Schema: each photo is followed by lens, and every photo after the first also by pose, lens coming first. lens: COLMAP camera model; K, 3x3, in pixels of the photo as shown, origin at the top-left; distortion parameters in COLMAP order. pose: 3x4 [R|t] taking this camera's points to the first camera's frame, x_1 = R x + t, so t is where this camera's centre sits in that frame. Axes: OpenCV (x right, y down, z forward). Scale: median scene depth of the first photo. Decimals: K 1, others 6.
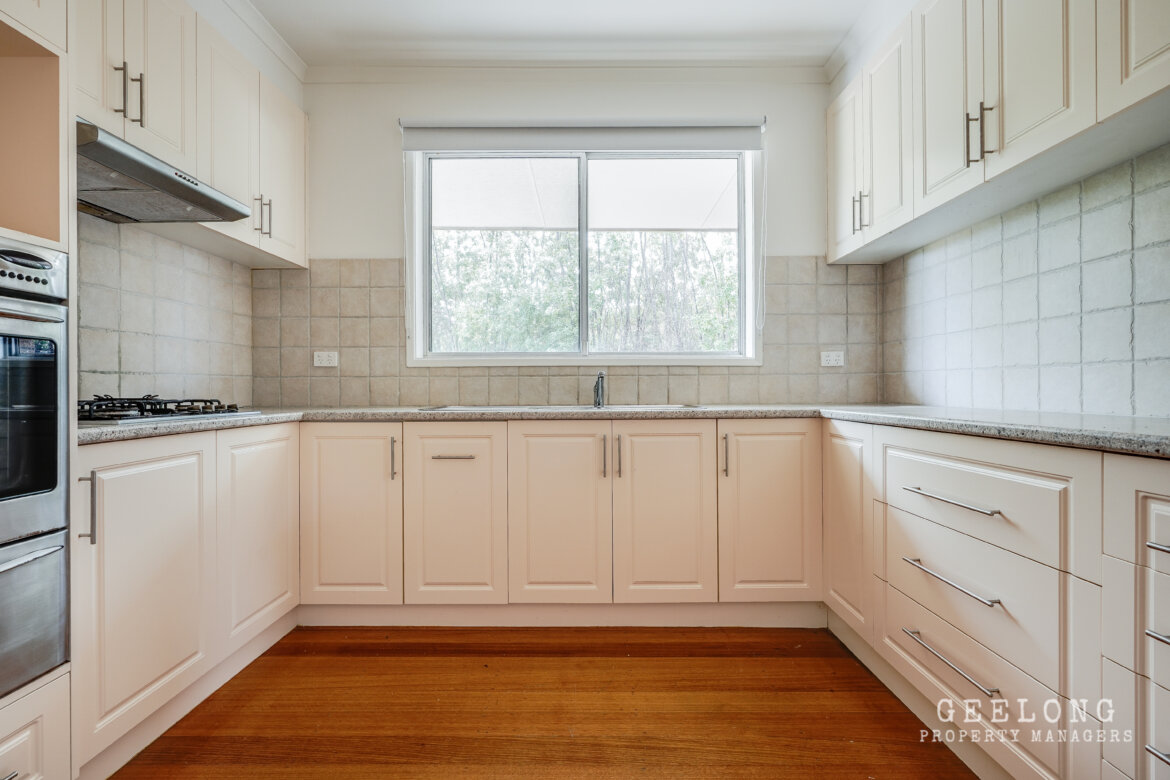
lens RADIAL K [[526.9, 0, 585.4], [0, 526.9, 387.8], [0, 0, 1]] dist [-0.002008, 0.000364]
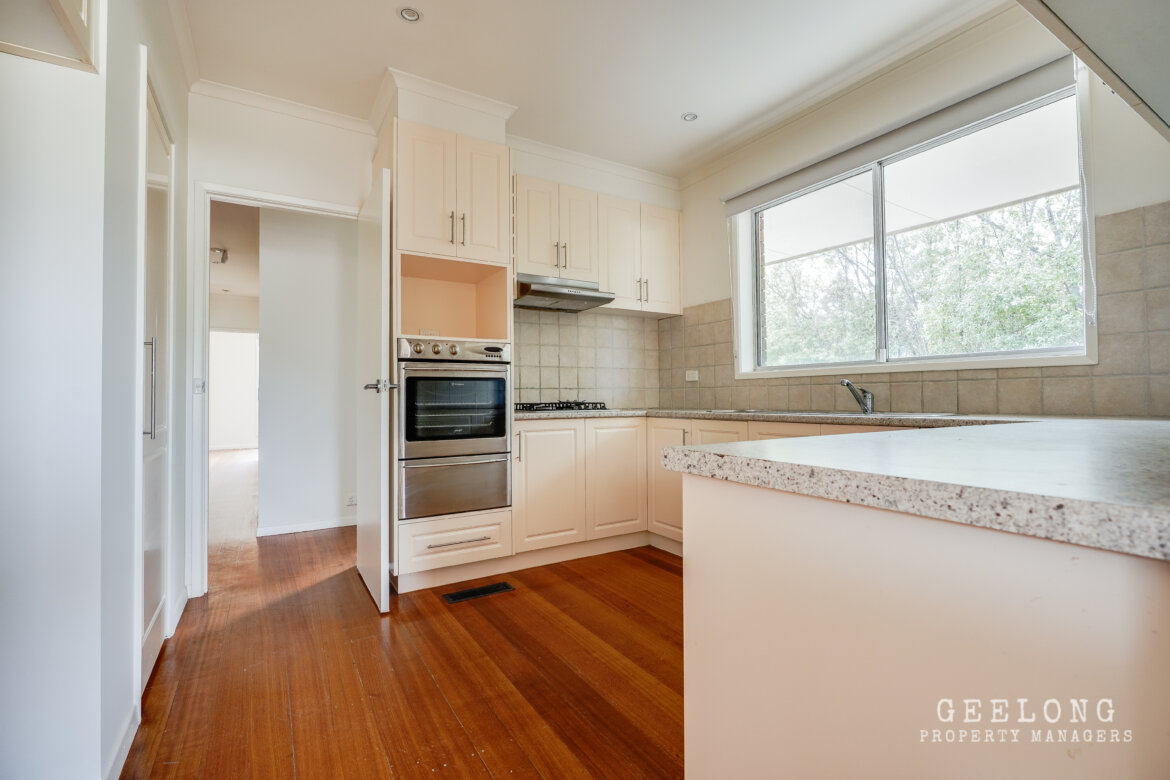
lens RADIAL K [[526.9, 0, 585.4], [0, 526.9, 387.8], [0, 0, 1]] dist [-0.002008, 0.000364]
pose [[0.528439, -0.015814, -0.848824, 0.584656], [0.006476, 0.999873, -0.014596, -0.002234], [0.848946, 0.002216, 0.528474, -0.010901]]
